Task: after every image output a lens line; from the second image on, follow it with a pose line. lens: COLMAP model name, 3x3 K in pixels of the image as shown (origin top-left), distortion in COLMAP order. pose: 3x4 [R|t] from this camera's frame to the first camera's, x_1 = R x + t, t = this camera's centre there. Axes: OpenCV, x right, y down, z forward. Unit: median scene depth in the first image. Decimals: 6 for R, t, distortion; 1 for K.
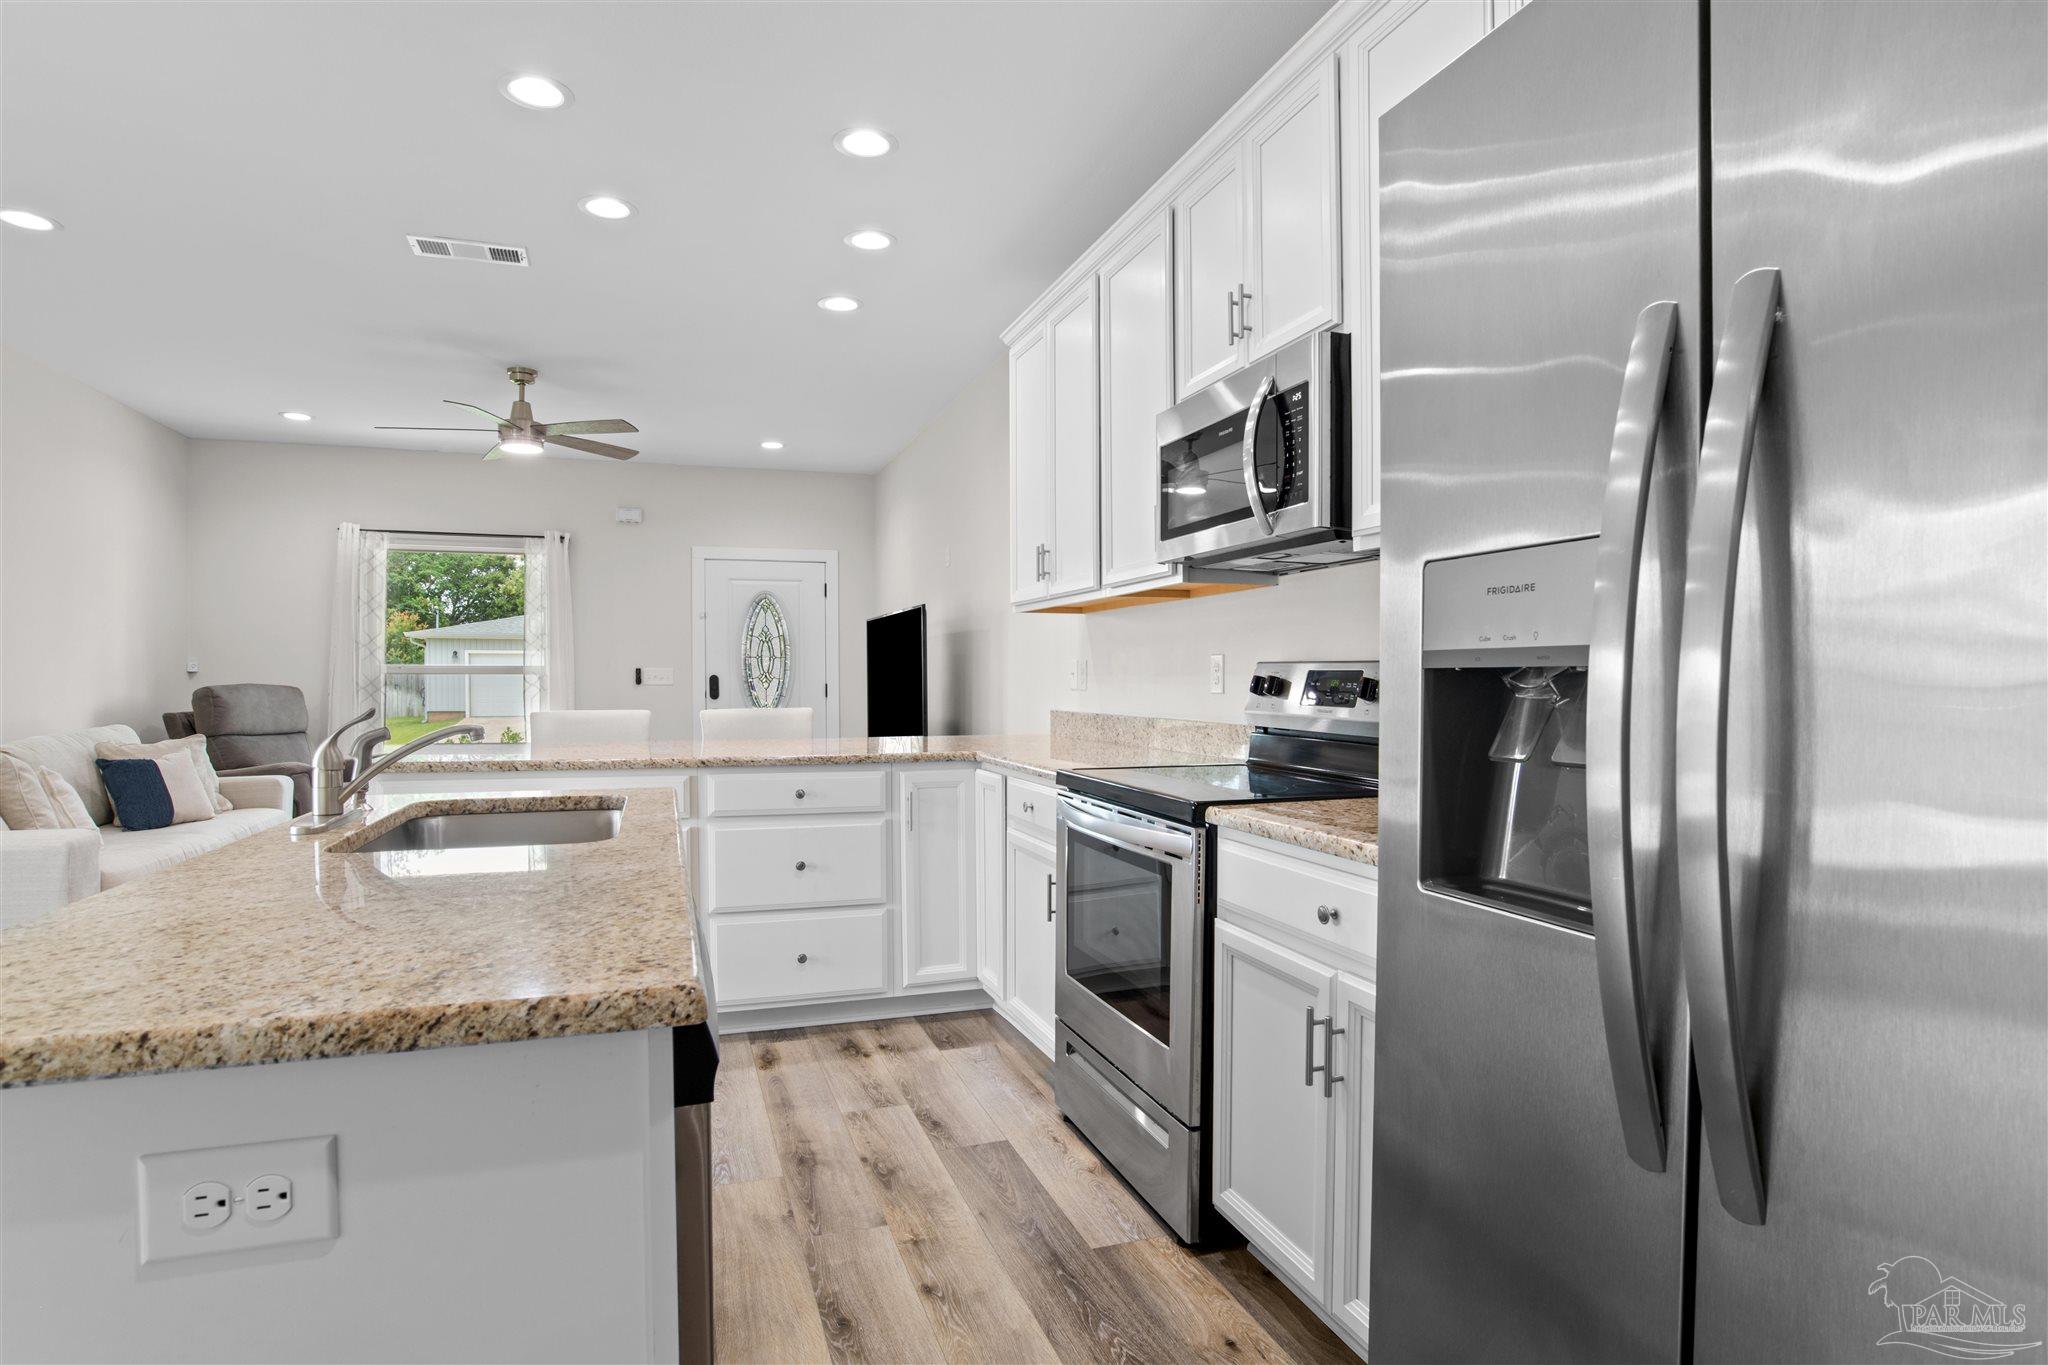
lens RADIAL K [[1079.4, 0, 1026.0], [0, 1079.4, 713.5], [0, 0, 1]] dist [-0.037977, -0.000492]
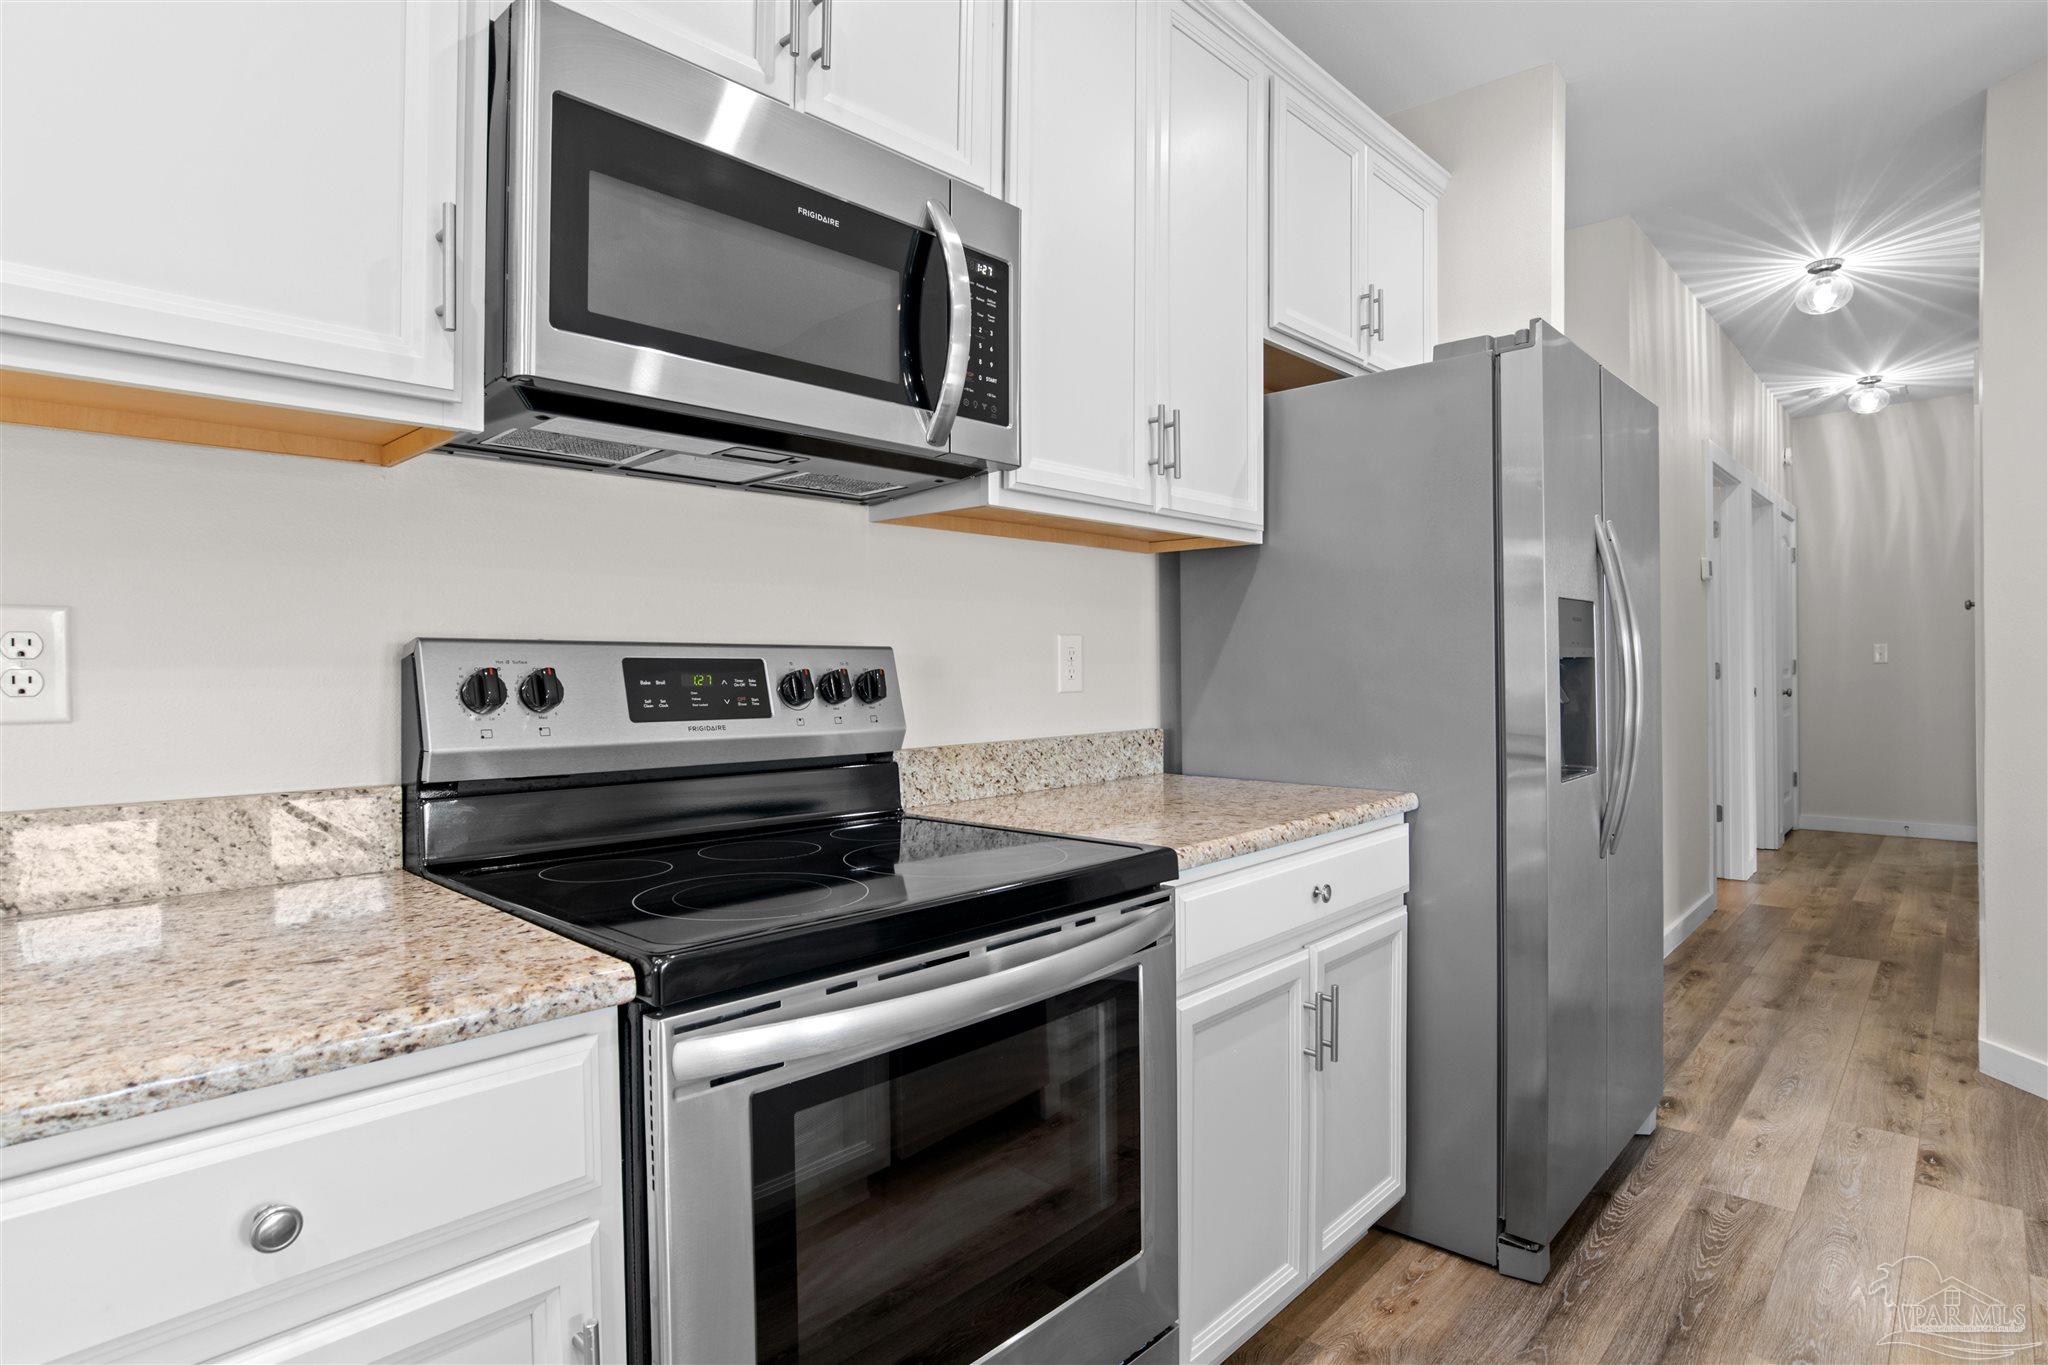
lens RADIAL K [[1080.7, 0, 1026.0], [0, 1080.7, 666.5], [0, 0, 1]] dist [-0.036272, 0.000683]
pose [[-0.476738, 0.002960, 0.879041, -0.251425], [0.036468, 0.999200, 0.016414, -0.030200], [-0.878289, 0.039882, -0.476464, 0.875566]]
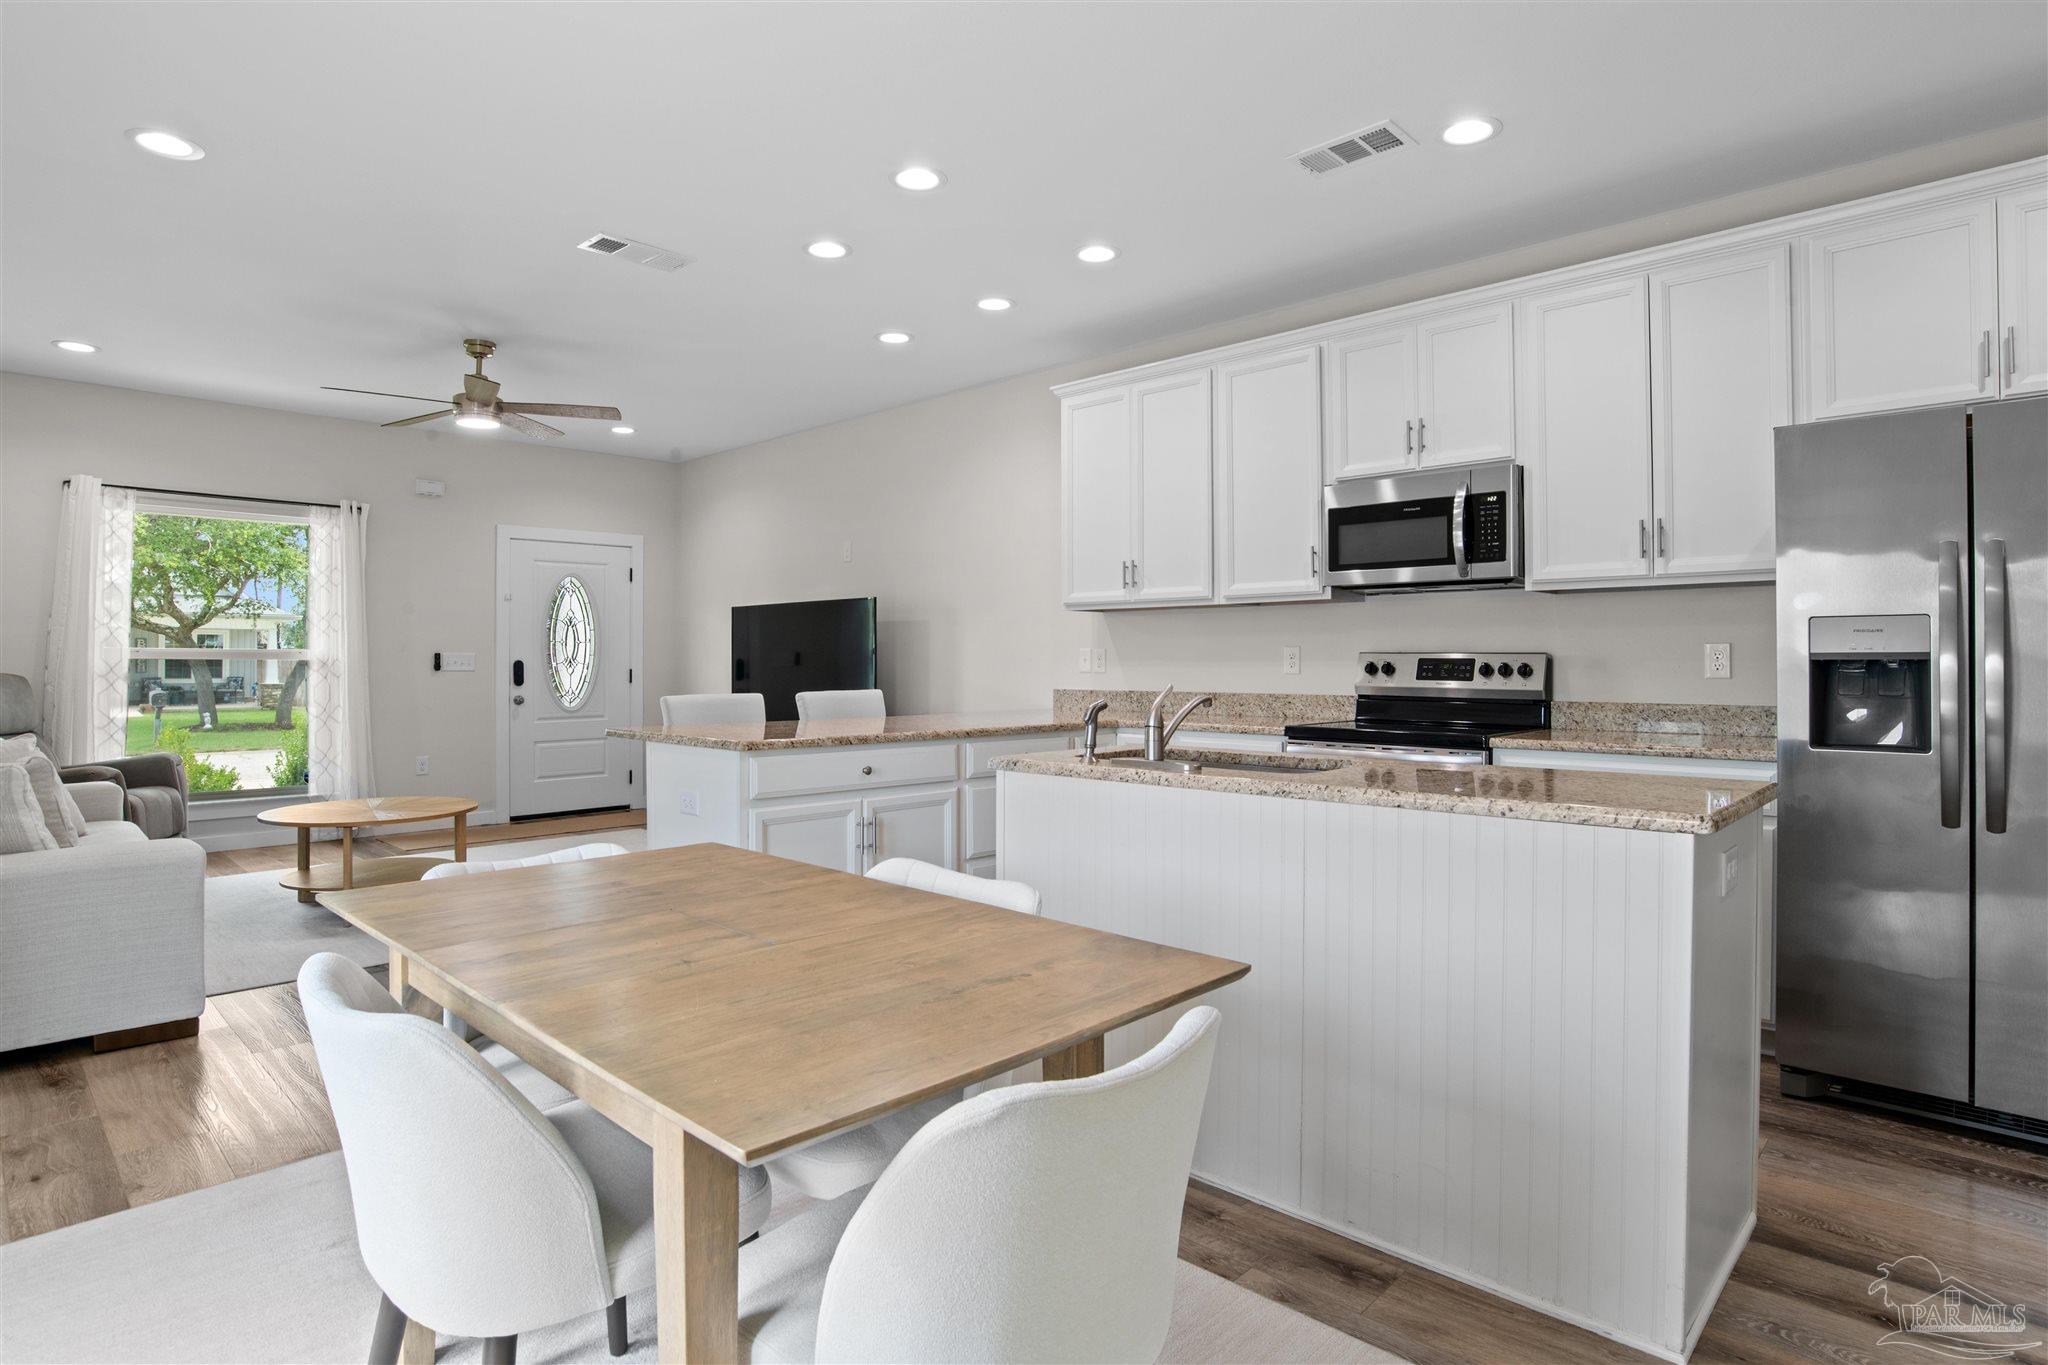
lens RADIAL K [[1080.7, 0, 1026.0], [0, 1080.7, 666.5], [0, 0, 1]] dist [-0.036272, 0.000683]
pose [[0.890193, -0.003276, 0.455572, -0.786650], [0.016441, 0.999554, -0.024937, 0.001674], [-0.455287, 0.029689, 0.889850, -0.114957]]
